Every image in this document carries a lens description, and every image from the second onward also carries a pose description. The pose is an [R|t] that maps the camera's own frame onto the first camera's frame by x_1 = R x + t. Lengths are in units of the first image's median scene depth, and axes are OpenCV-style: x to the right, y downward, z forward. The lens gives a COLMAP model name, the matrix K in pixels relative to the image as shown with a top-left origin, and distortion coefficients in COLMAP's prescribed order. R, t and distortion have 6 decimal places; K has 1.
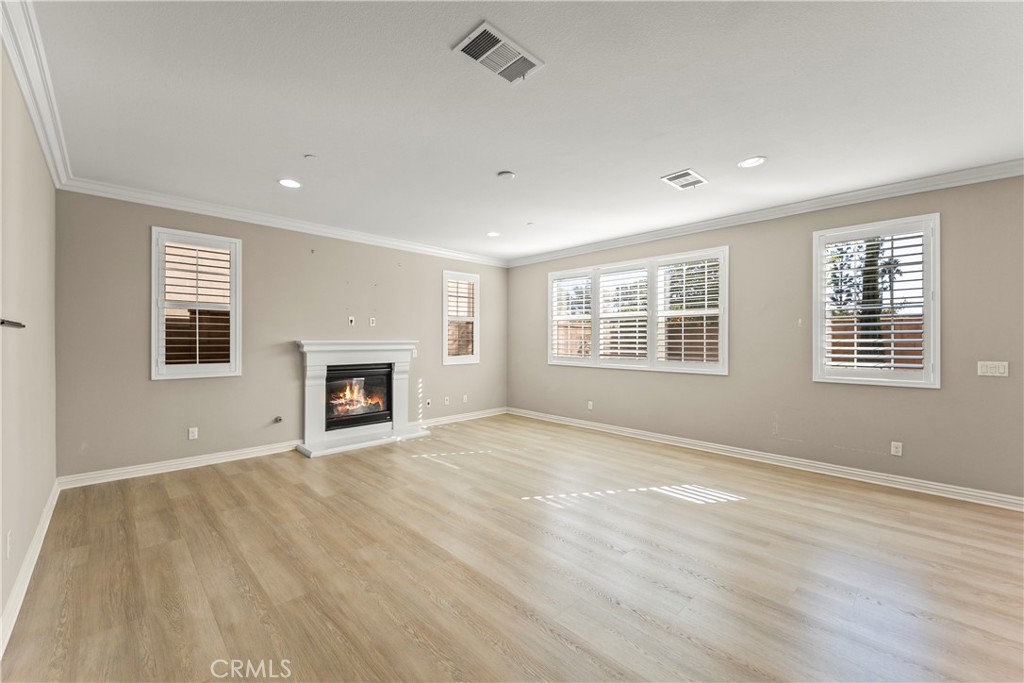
lens RADIAL K [[409.0, 0, 520.0], [0, 409.0, 338.3], [0, 0, 1]] dist [0.019294, -0.003794]
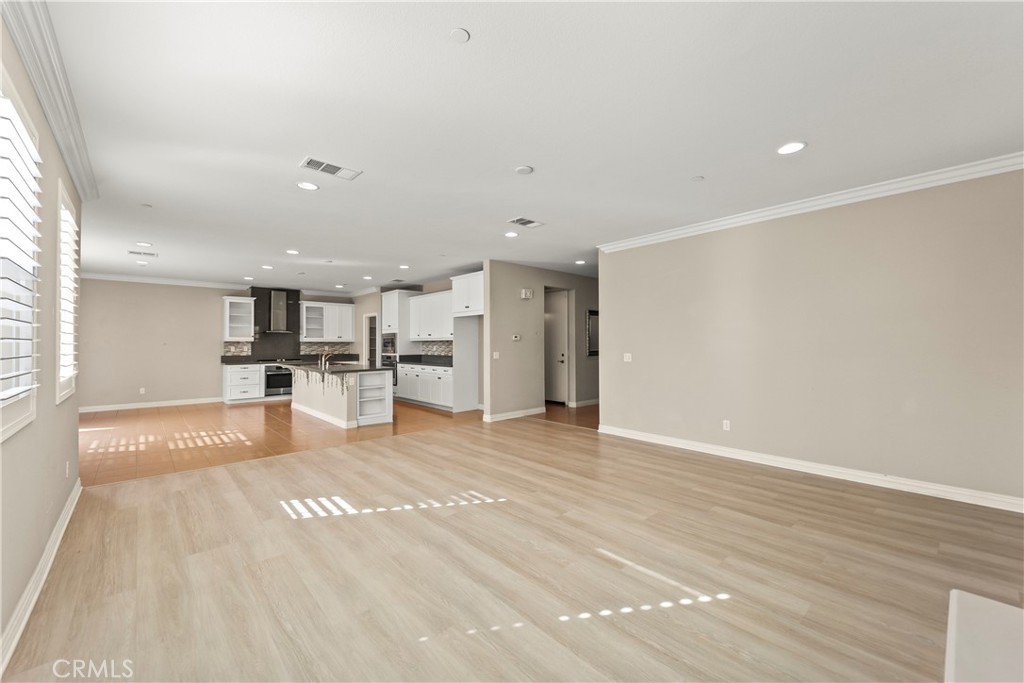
lens RADIAL K [[409.0, 0, 516.9], [0, 409.0, 340.0], [0, 0, 1]] dist [0.019294, -0.003794]
pose [[-0.998720, -0.000391, 0.050573, -0.056431], [-0.001081, 0.999907, -0.013606, 0.011540], [-0.050563, -0.013643, -0.998628, 1.760211]]
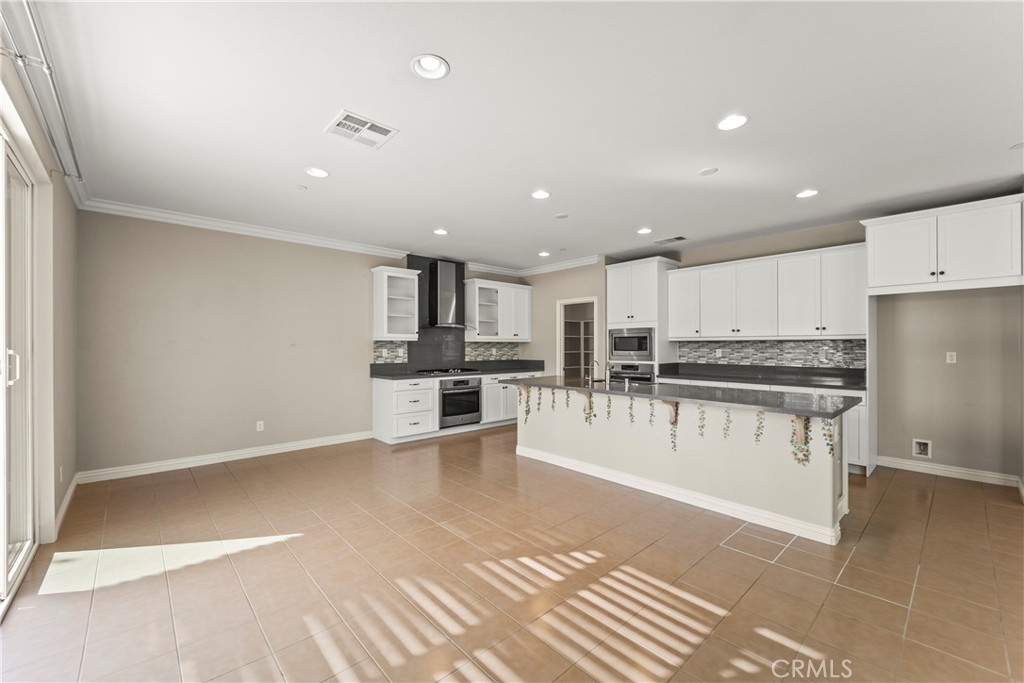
lens RADIAL K [[409.0, 0, 512.0], [0, 409.0, 345.4], [0, 0, 1]] dist [0.019294, -0.003794]
pose [[-0.999329, -0.004035, 0.036414, 1.271988], [-0.004215, 0.999979, -0.004877, 0.011938], [-0.036394, -0.005027, -0.999325, 0.863325]]
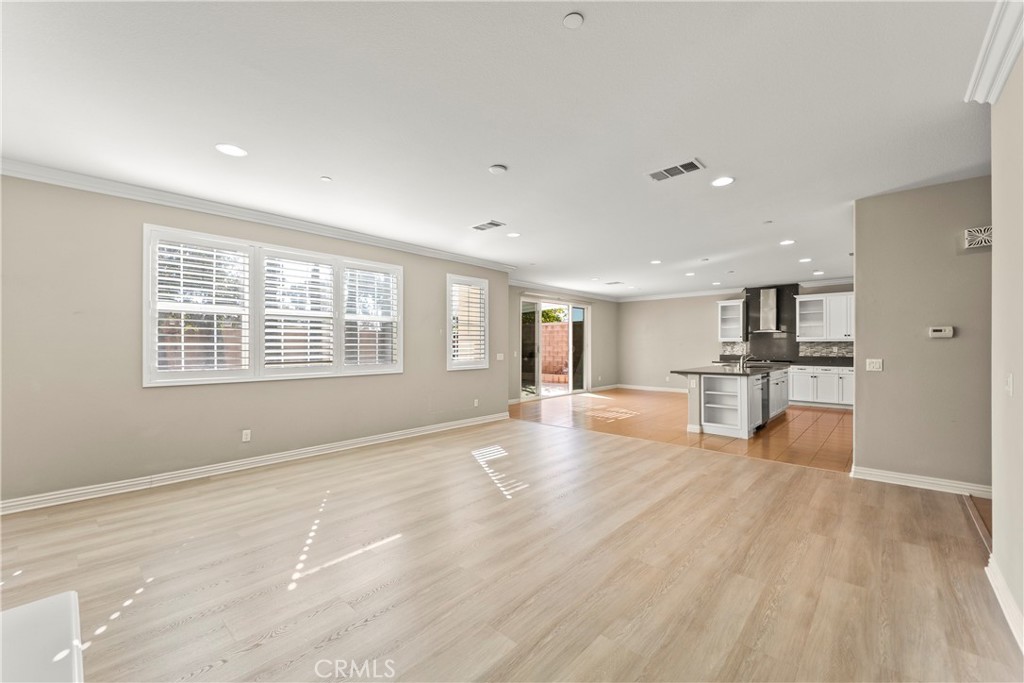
lens RADIAL K [[409.0, 0, 499.2], [0, 409.0, 348.2], [0, 0, 1]] dist [0.019294, -0.003794]
pose [[-0.024685, -0.010515, 0.999640, -0.882557], [-0.002388, 0.999942, 0.010459, 0.005245], [-0.999692, -0.002129, -0.024709, 0.918949]]
